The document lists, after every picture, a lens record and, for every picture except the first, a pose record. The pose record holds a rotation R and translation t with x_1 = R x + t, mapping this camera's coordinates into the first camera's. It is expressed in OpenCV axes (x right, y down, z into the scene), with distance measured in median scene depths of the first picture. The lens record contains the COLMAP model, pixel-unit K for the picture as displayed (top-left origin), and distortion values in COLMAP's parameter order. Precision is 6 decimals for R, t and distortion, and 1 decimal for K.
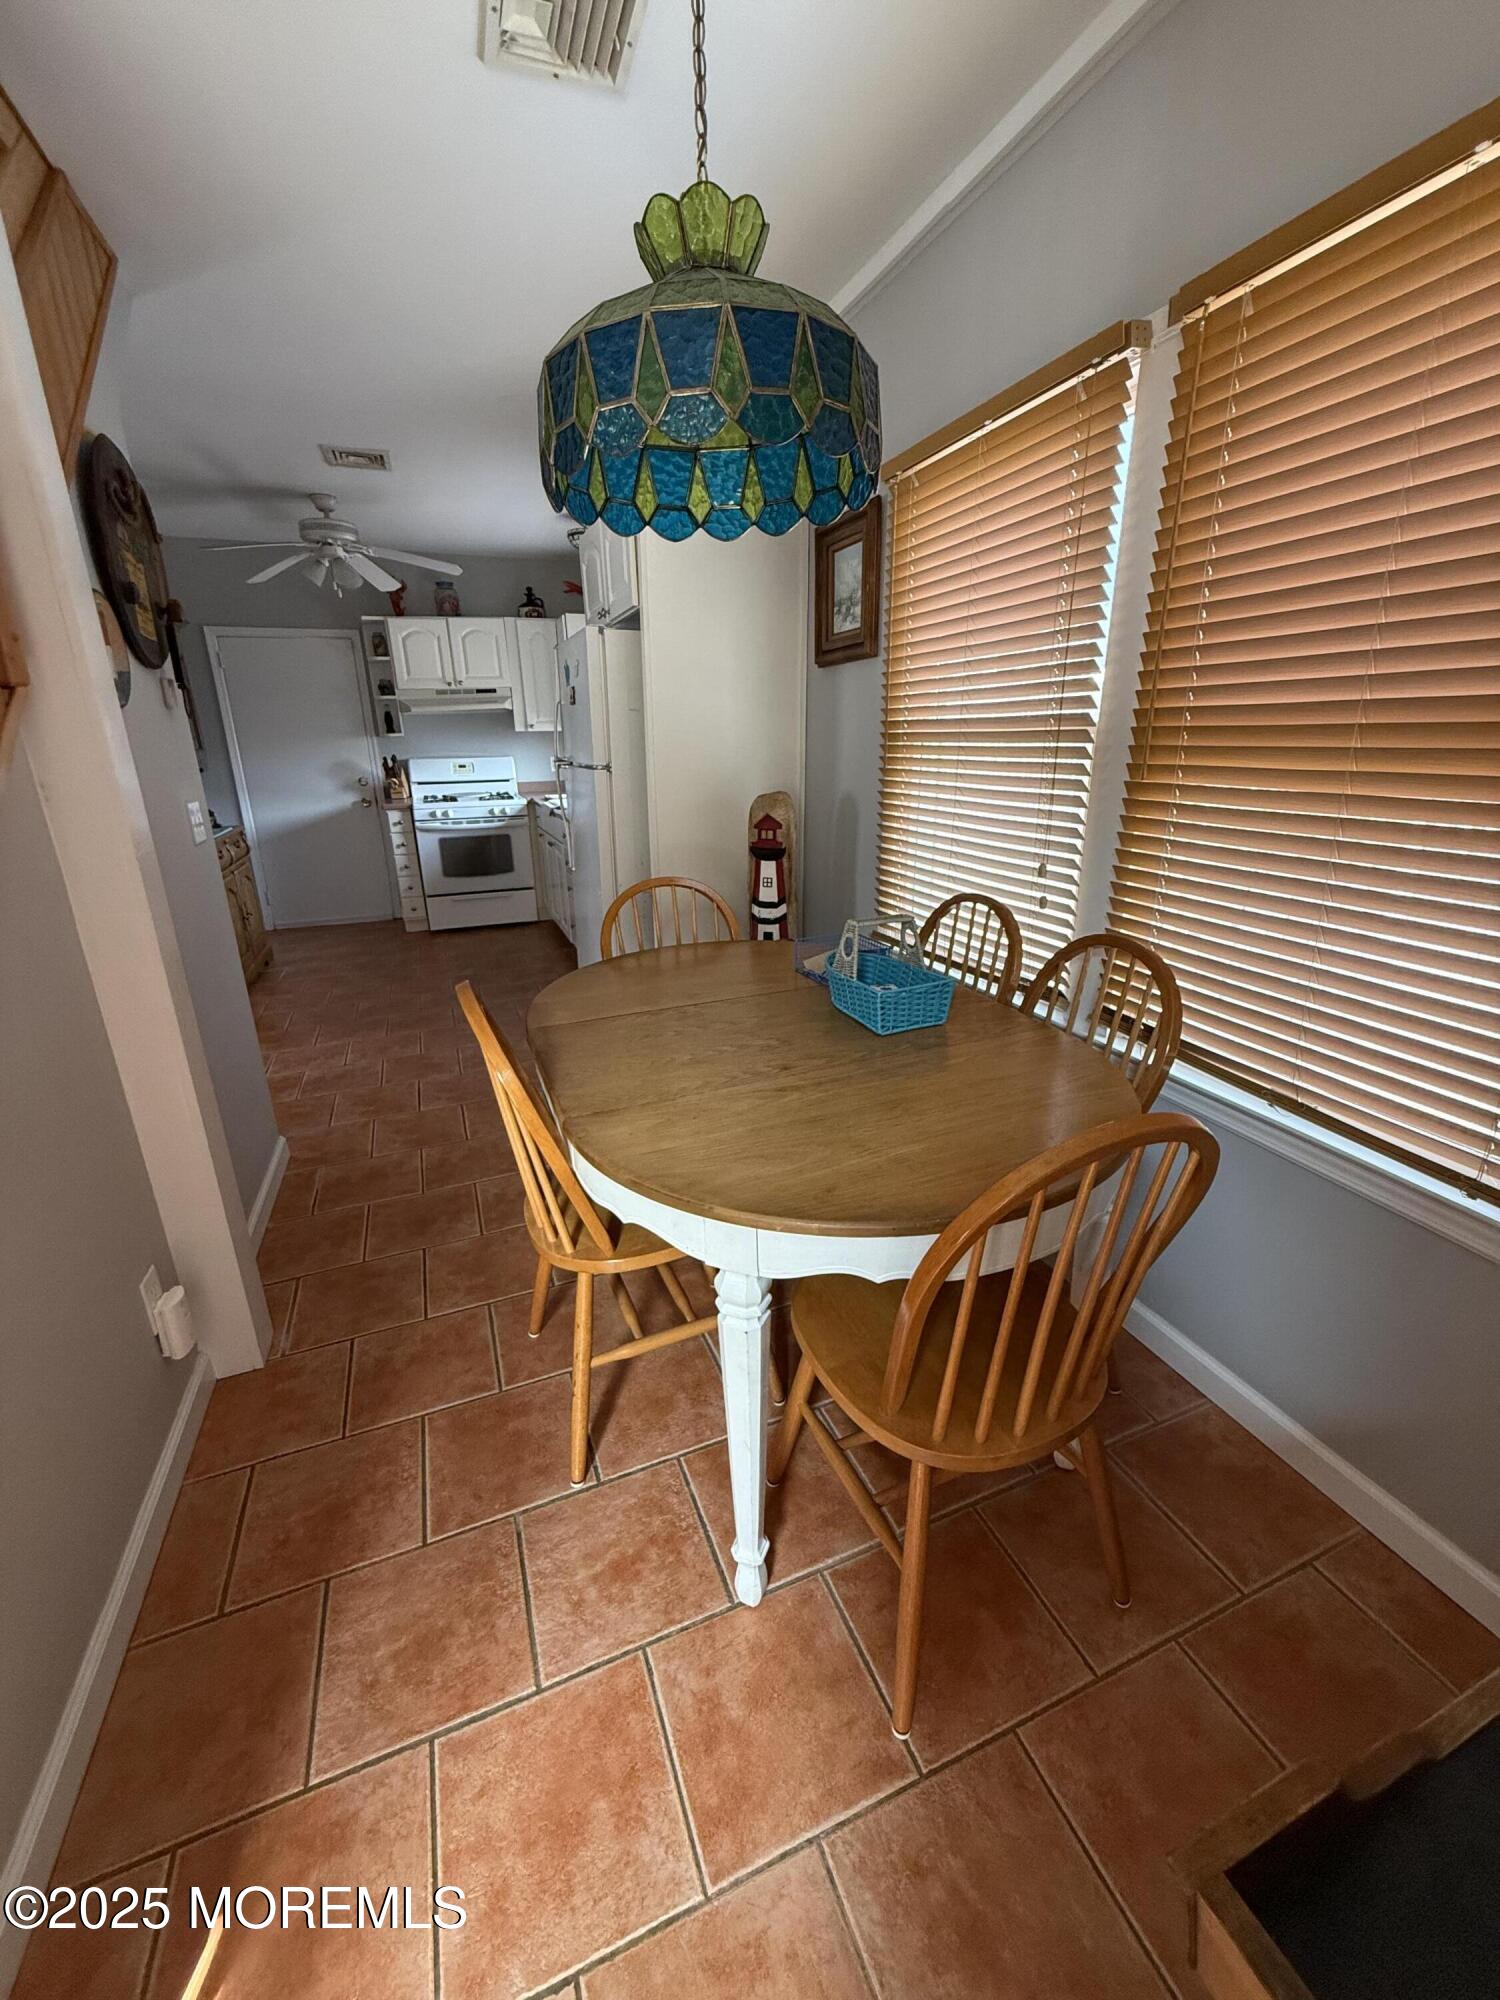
lens RADIAL K [[794.5, 0, 758.3], [0, 794.5, 1001.8], [0, 0, 1]] dist [0.002031, 0.000078]
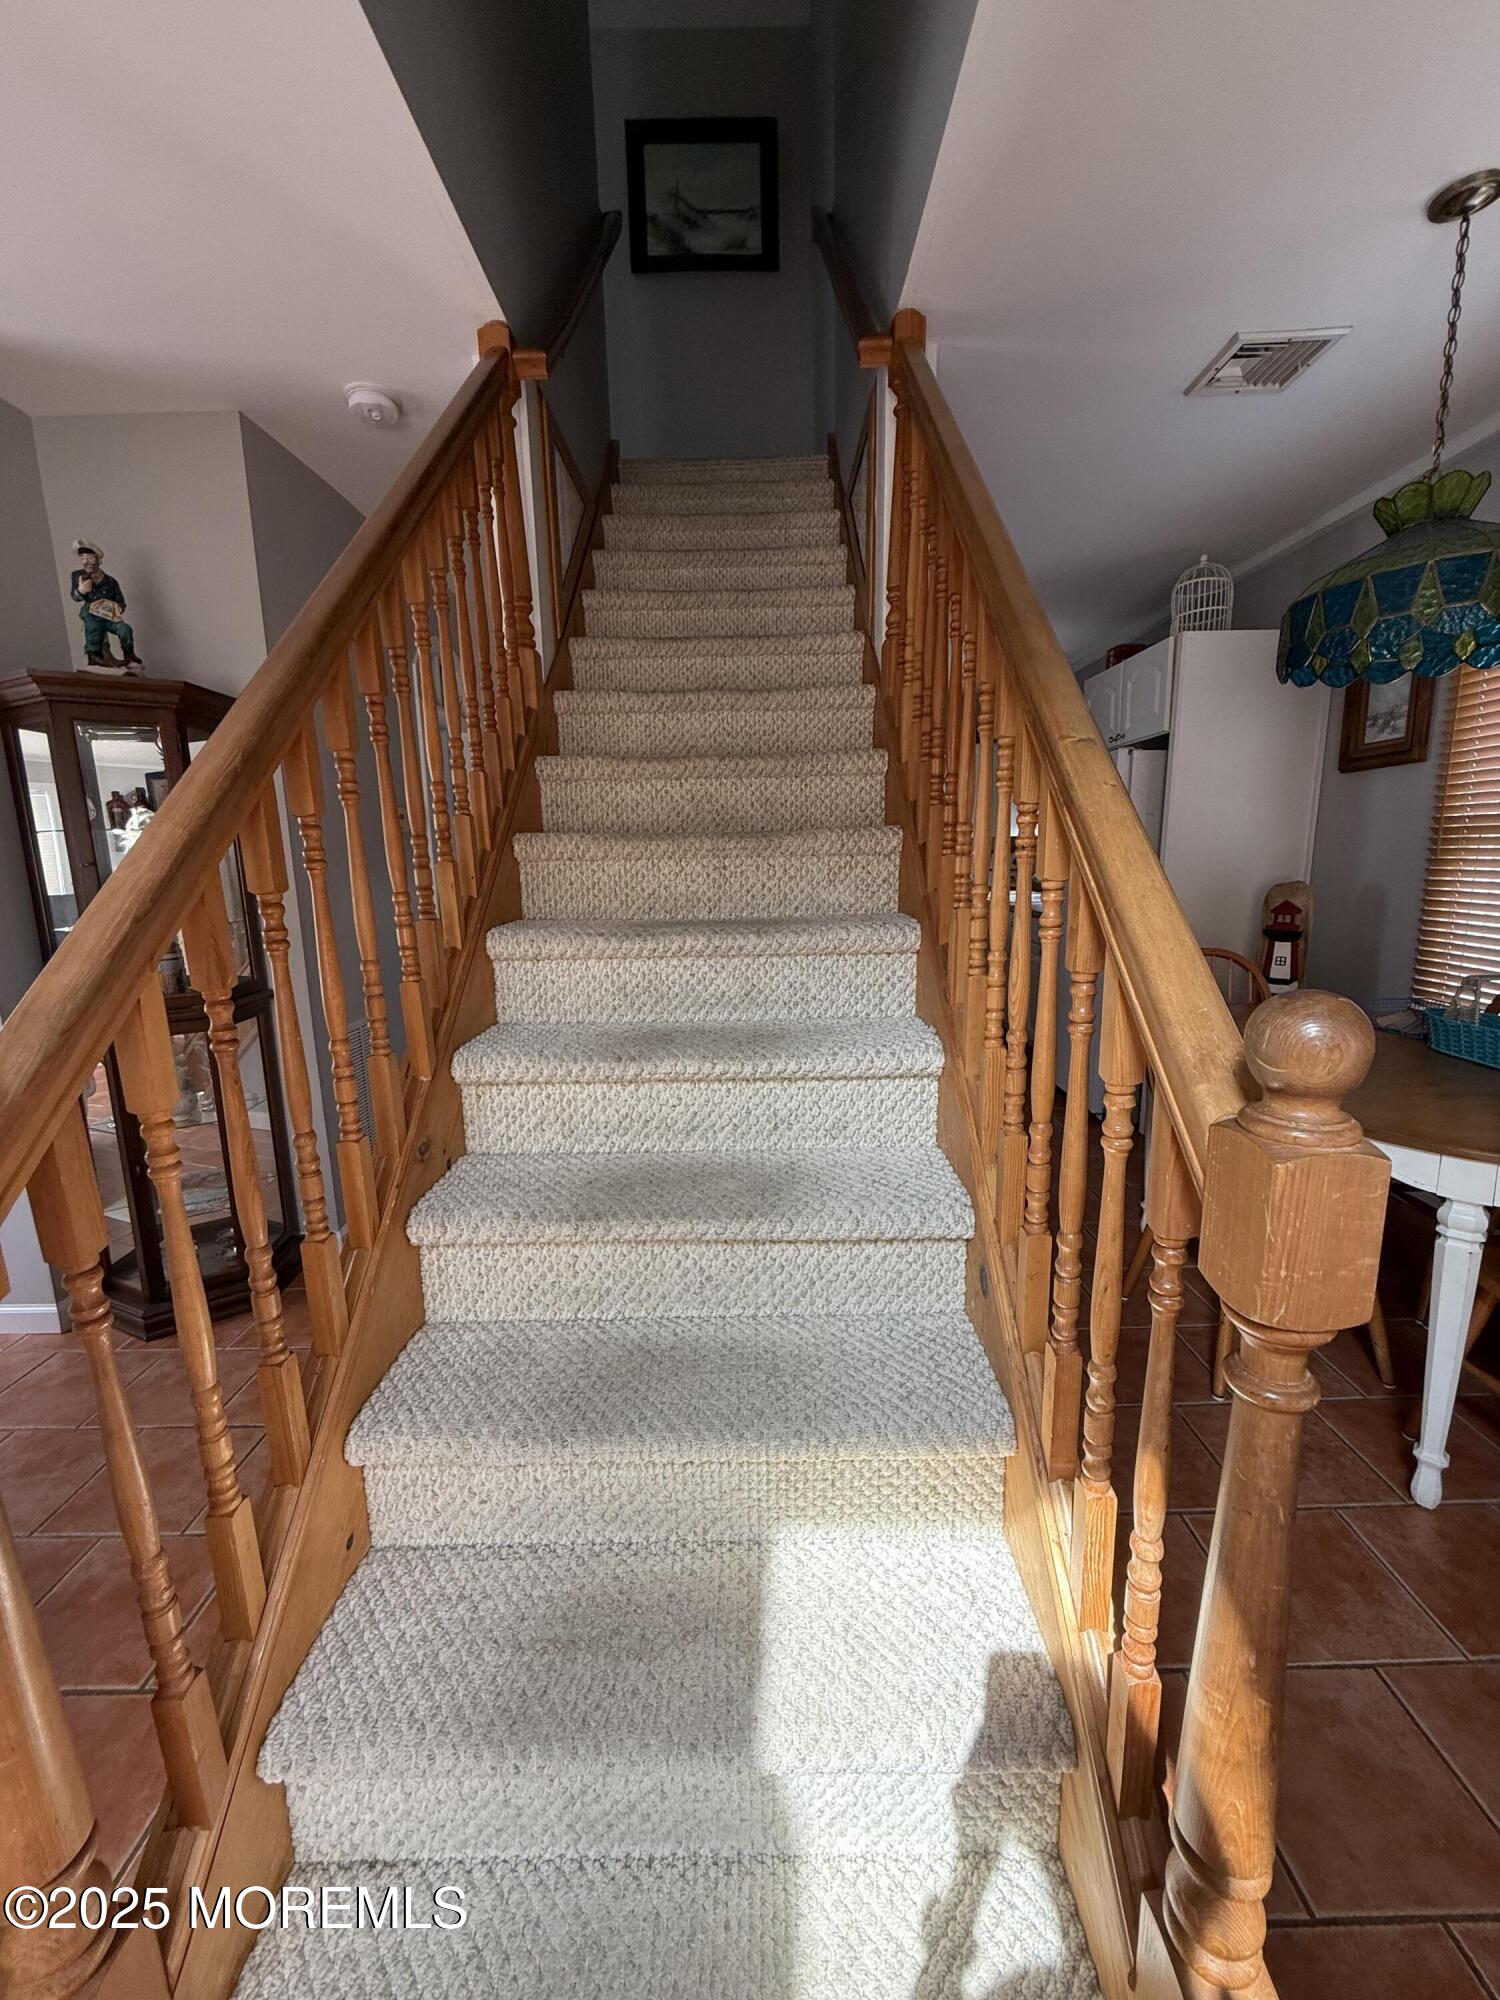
lens RADIAL K [[794.5, 0, 749.3], [0, 794.5, 1002.2], [0, 0, 1]] dist [0.002031, 0.000078]
pose [[0.925618, 0.062739, -0.373222, -0.262117], [-0.110961, 0.987814, -0.109139, 0.111522], [0.361826, 0.142434, 0.921300, -0.285566]]
